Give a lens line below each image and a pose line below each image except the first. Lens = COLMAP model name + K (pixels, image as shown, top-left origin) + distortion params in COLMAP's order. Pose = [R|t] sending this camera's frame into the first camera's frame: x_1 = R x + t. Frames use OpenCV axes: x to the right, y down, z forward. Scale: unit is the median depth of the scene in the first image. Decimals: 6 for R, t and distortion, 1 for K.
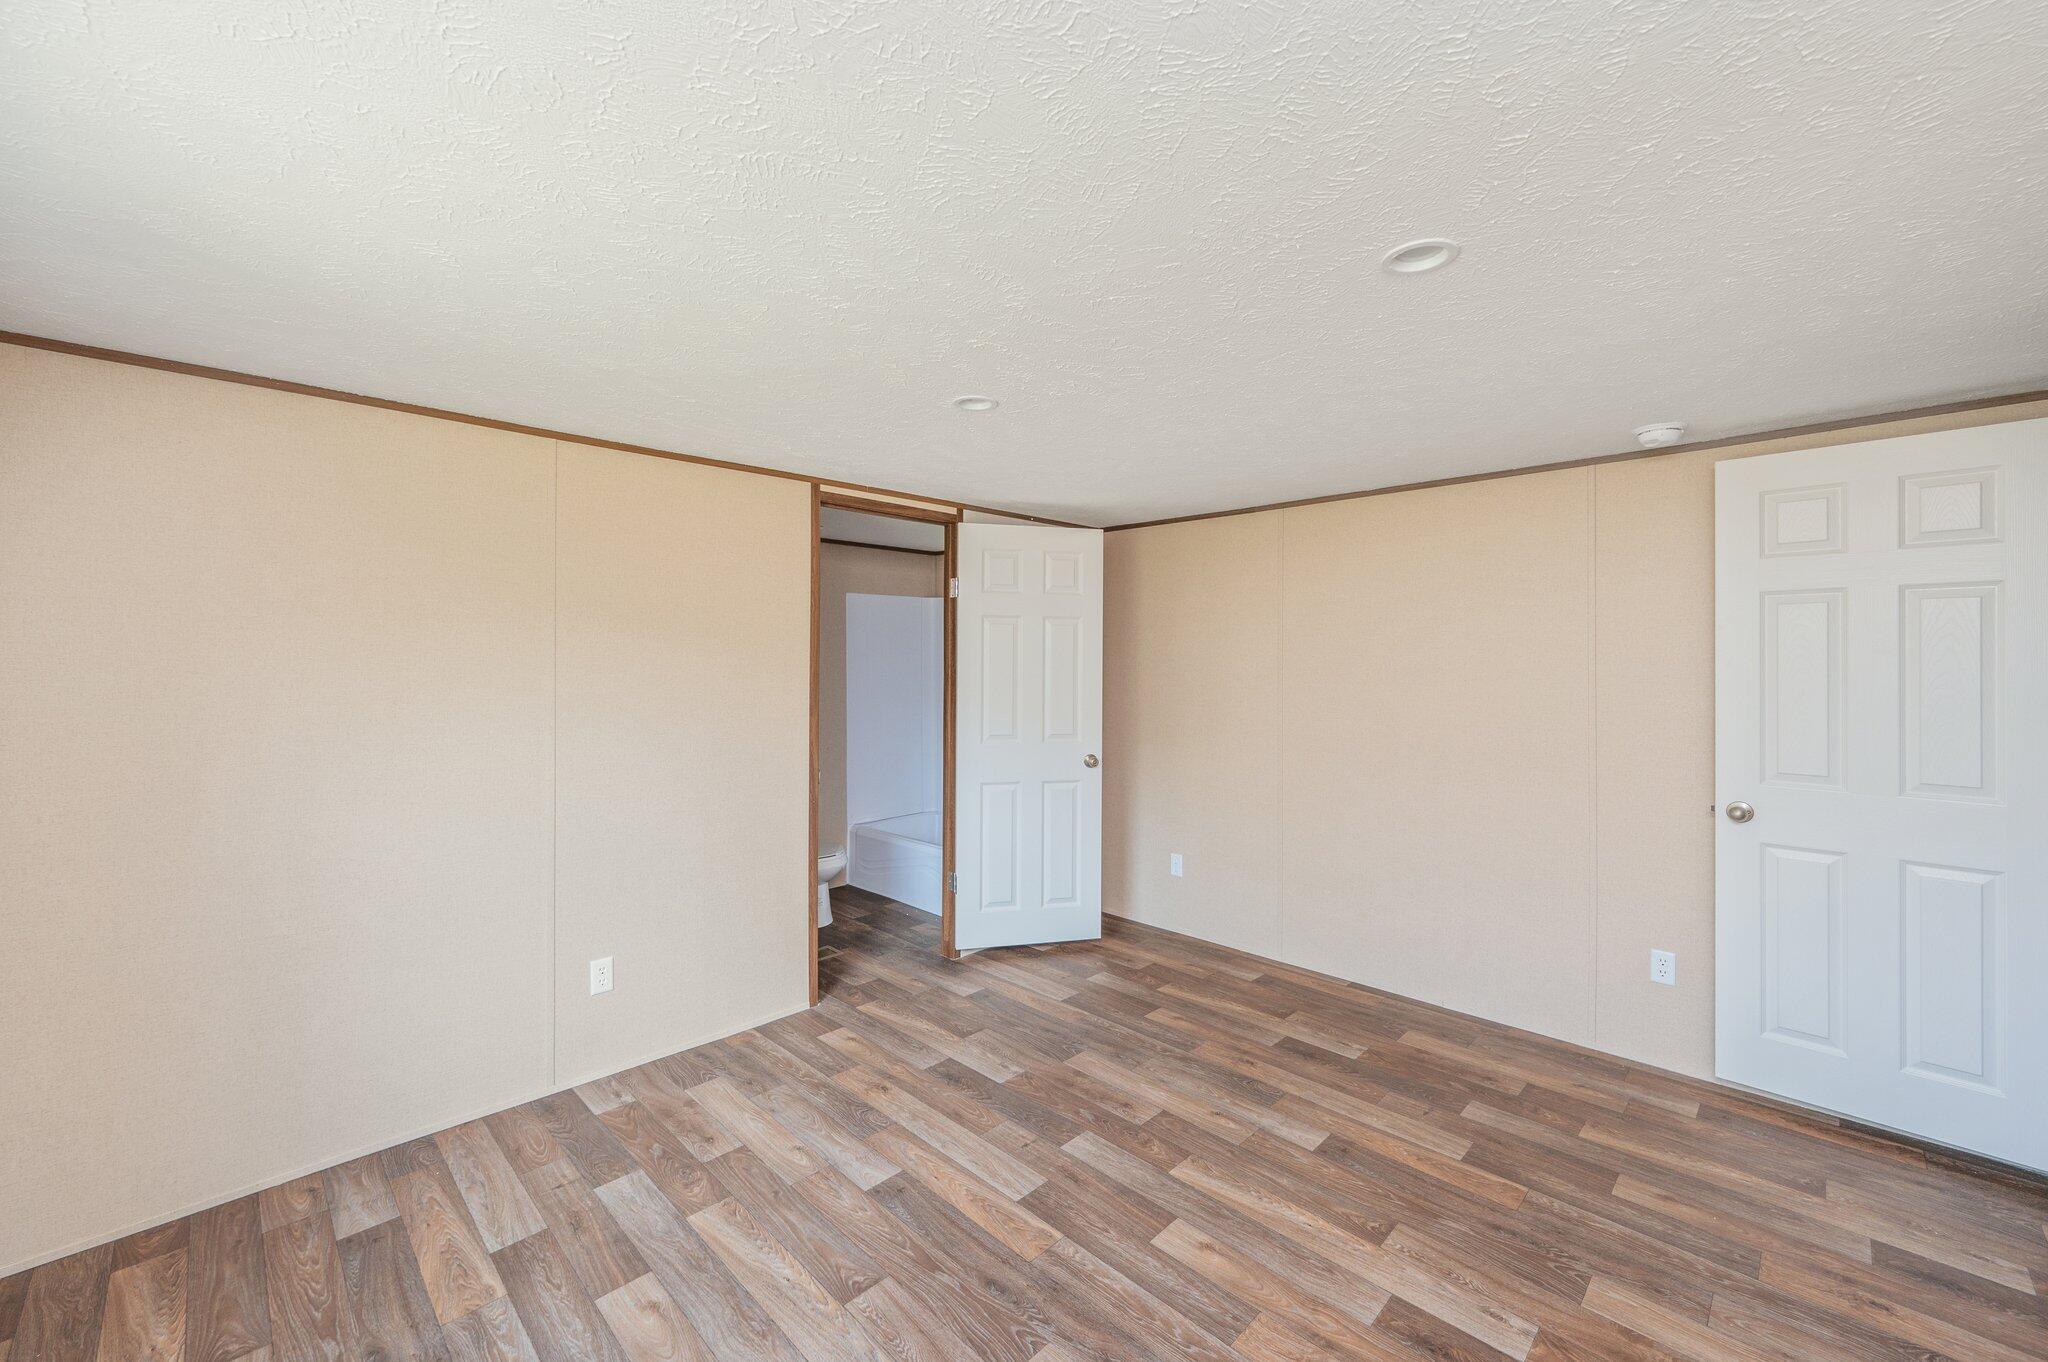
lens RADIAL K [[810.7, 0, 1013.3], [0, 810.7, 678.7], [0, 0, 1]] dist [0.001444, 0.000828]
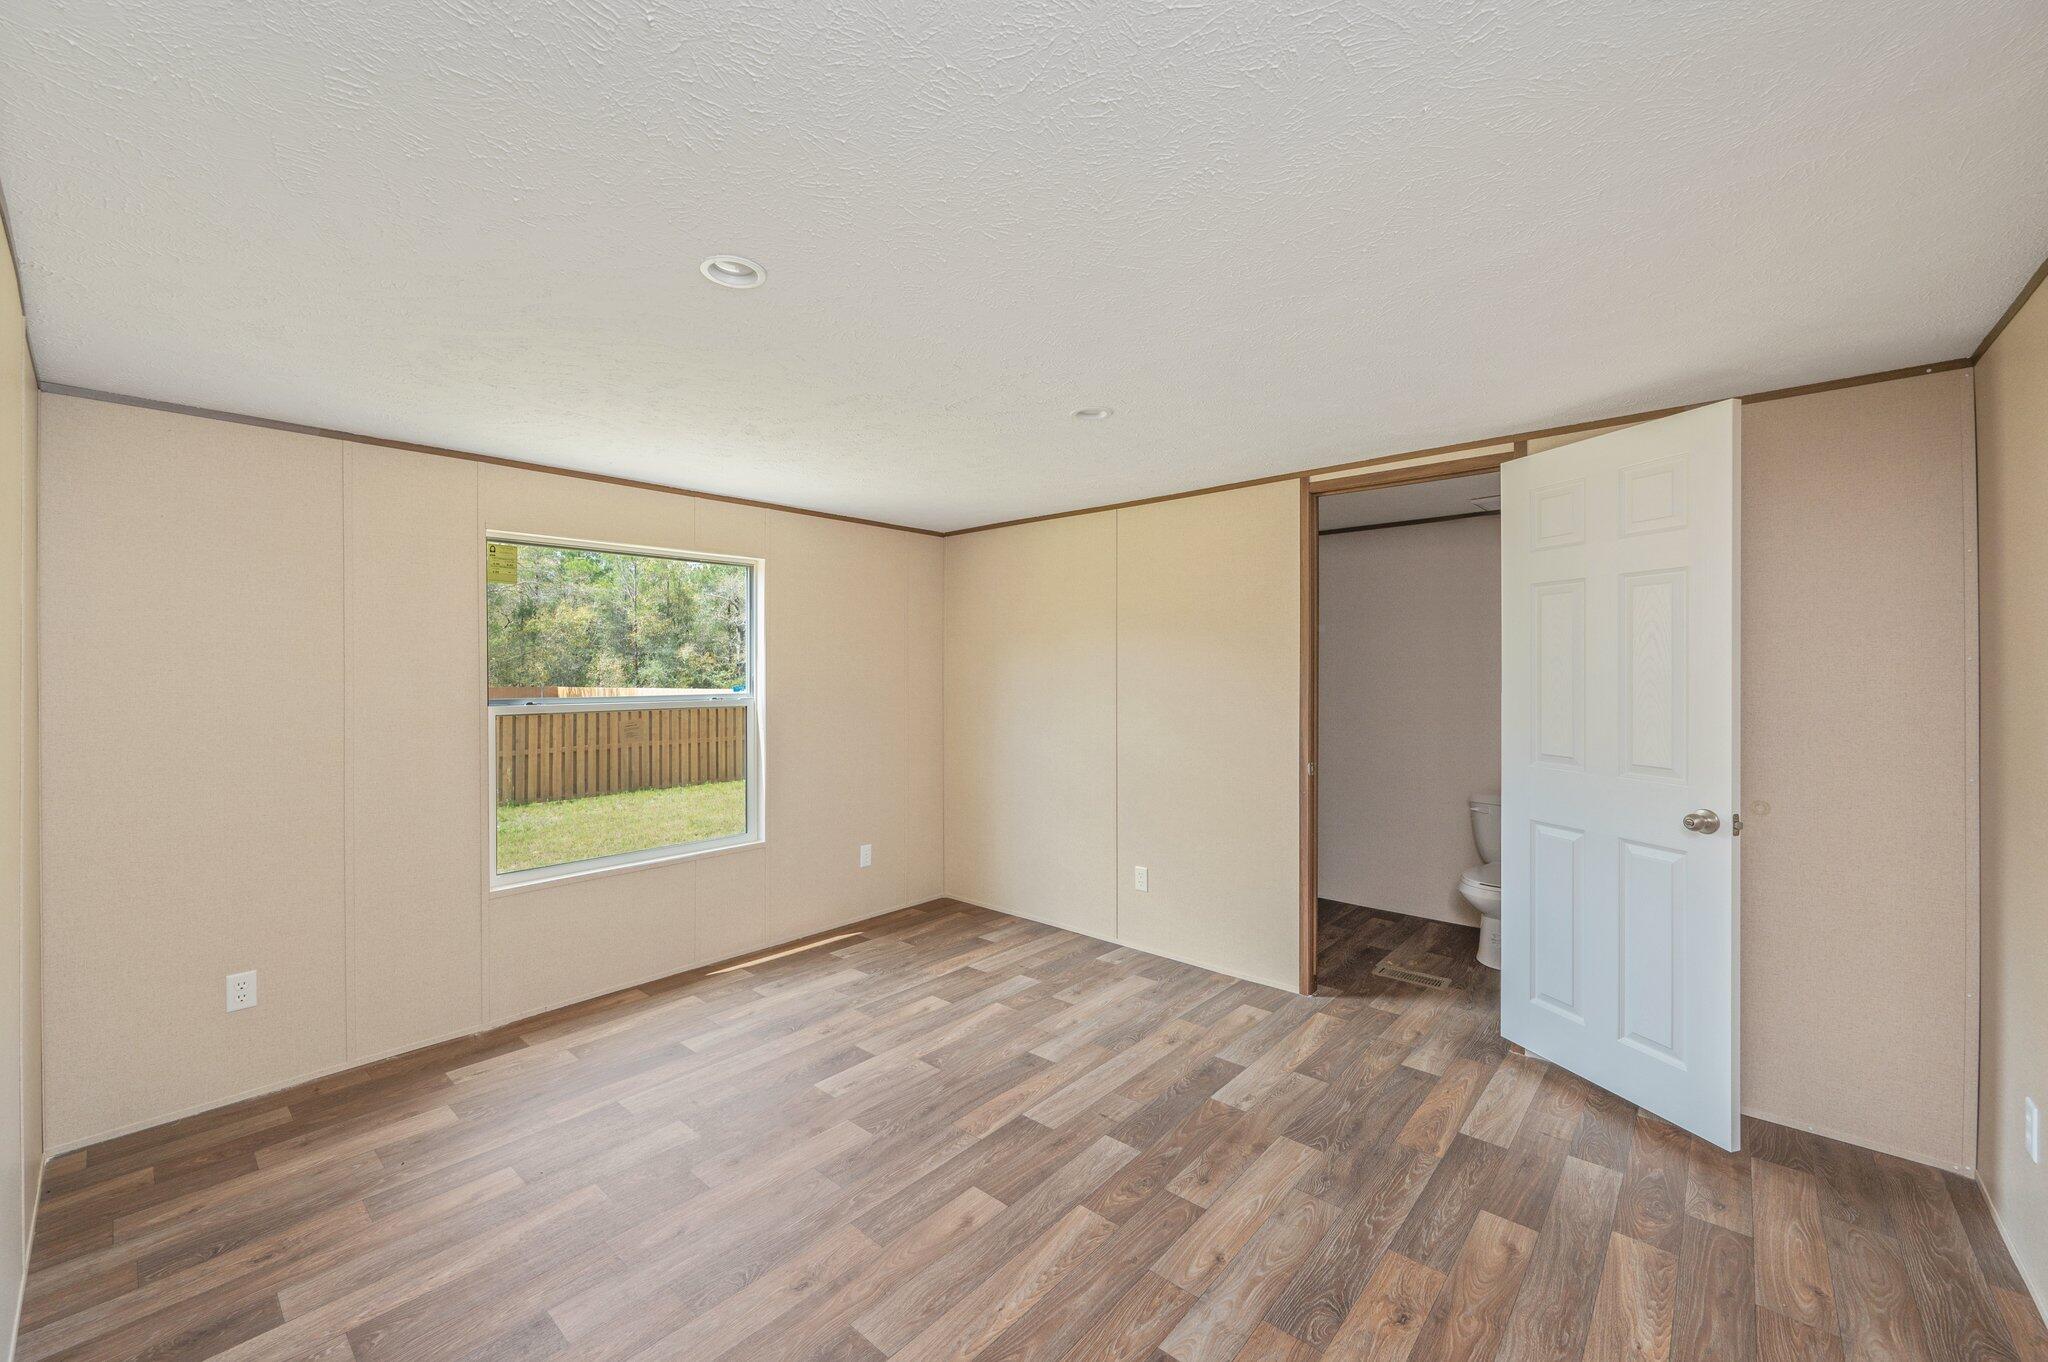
lens RADIAL K [[810.7, 0, 1035.0], [0, 810.7, 672.8], [0, 0, 1]] dist [0.001444, 0.000828]
pose [[0.074447, 0.004508, -0.997215, 0.898895], [-0.018057, 0.999832, 0.003172, 0.007996], [0.997061, 0.017771, 0.074516, 0.716242]]
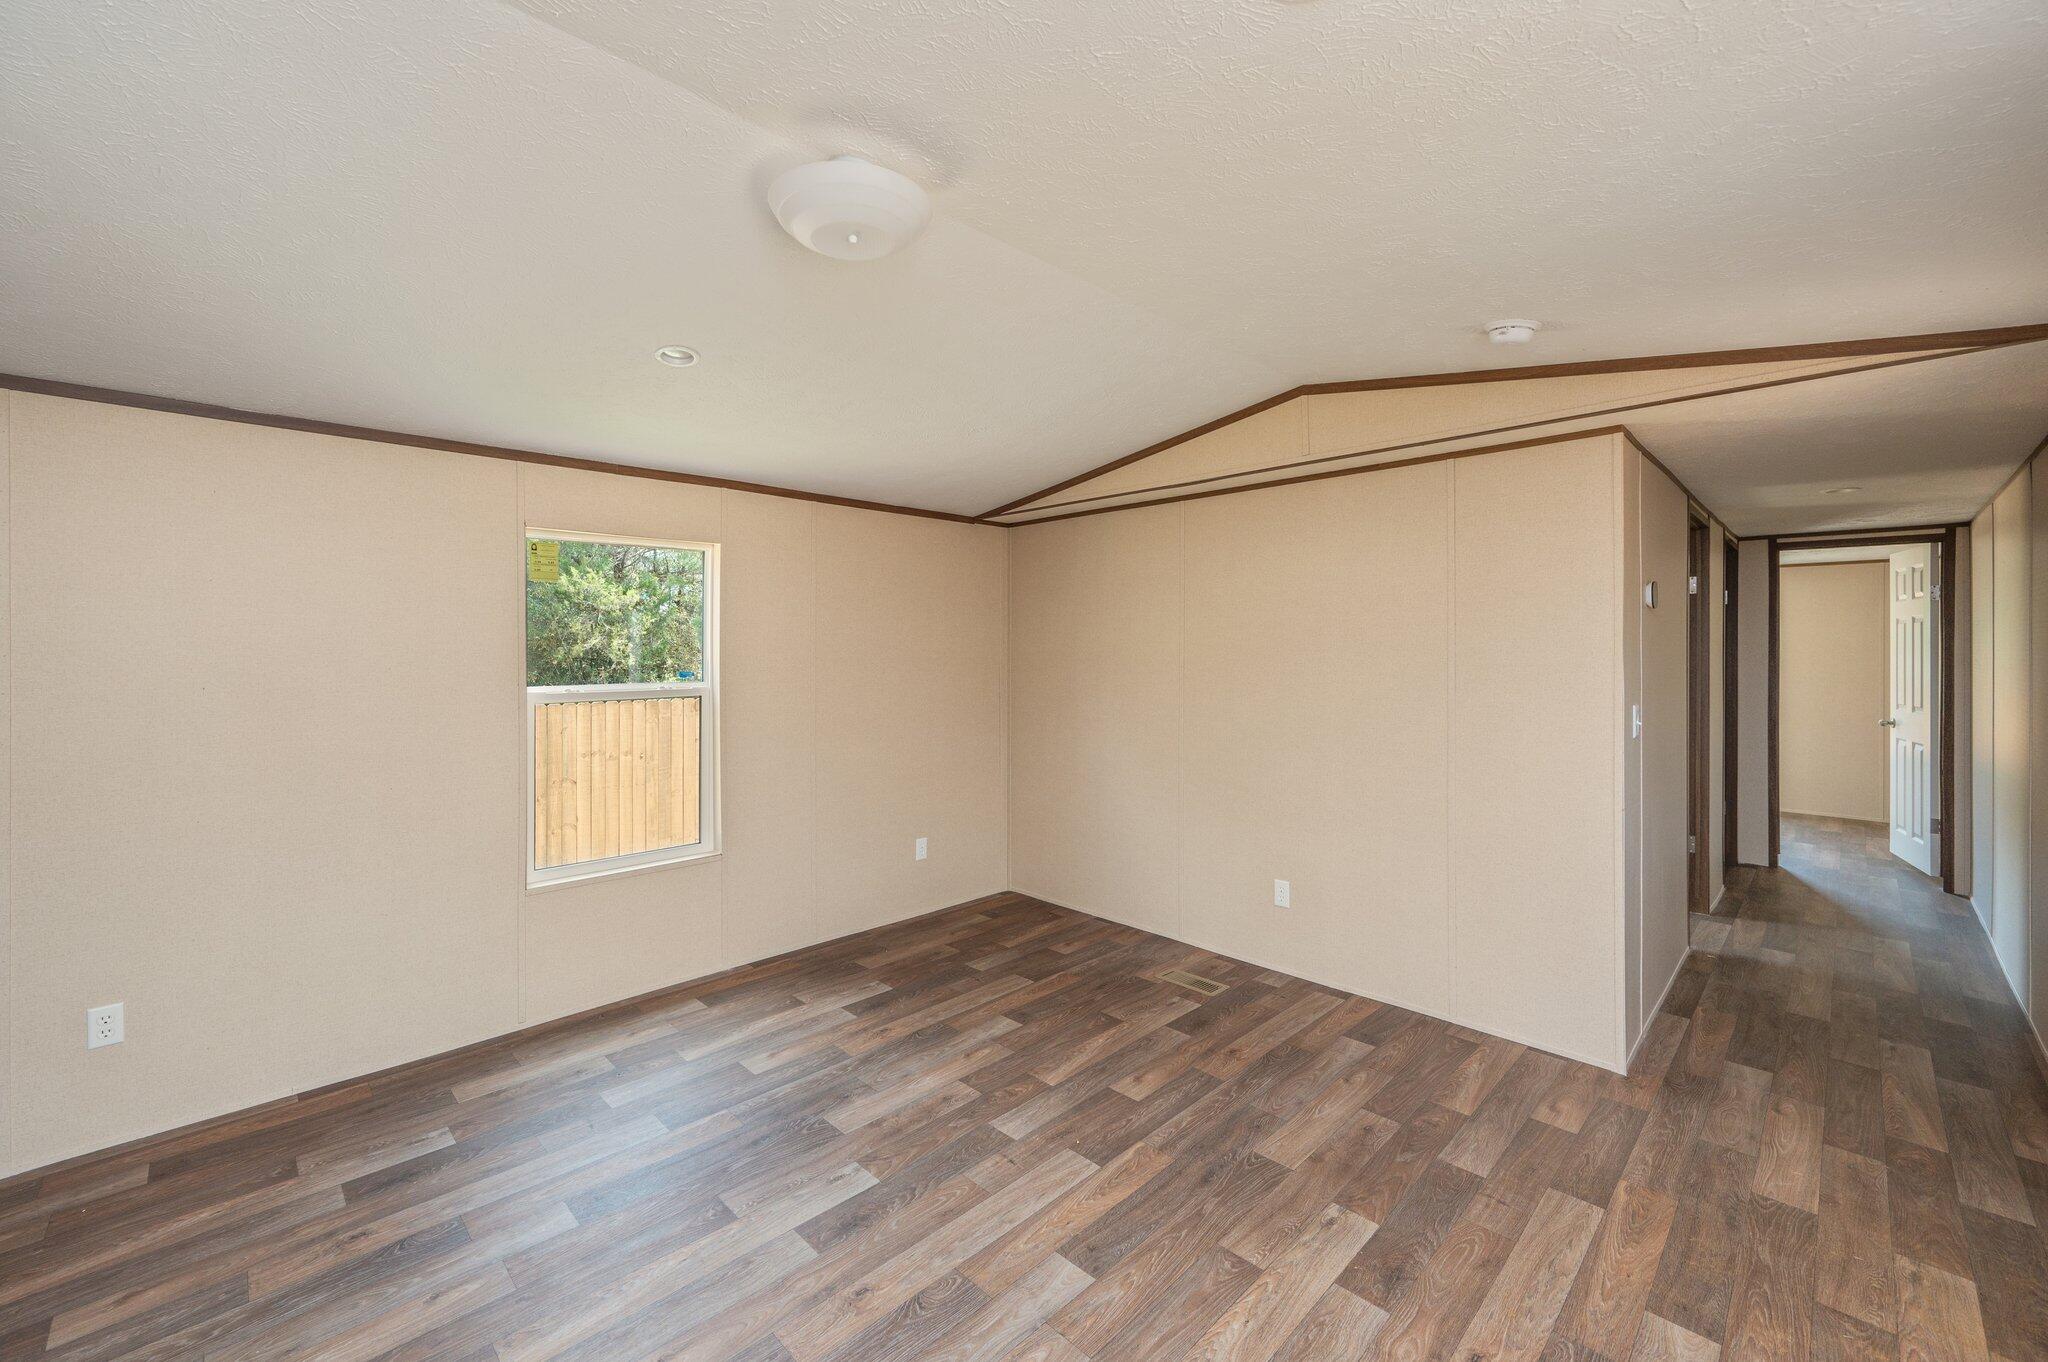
lens RADIAL K [[810.7, 0, 1064.6], [0, 810.7, 651.5], [0, 0, 1]] dist [0.001444, 0.000828]
pose [[-0.019523, 0.000164, 0.999809, -0.856591], [0.020048, 0.999799, 0.000228, -0.014171], [-0.999608, 0.020048, -0.019522, 0.870275]]
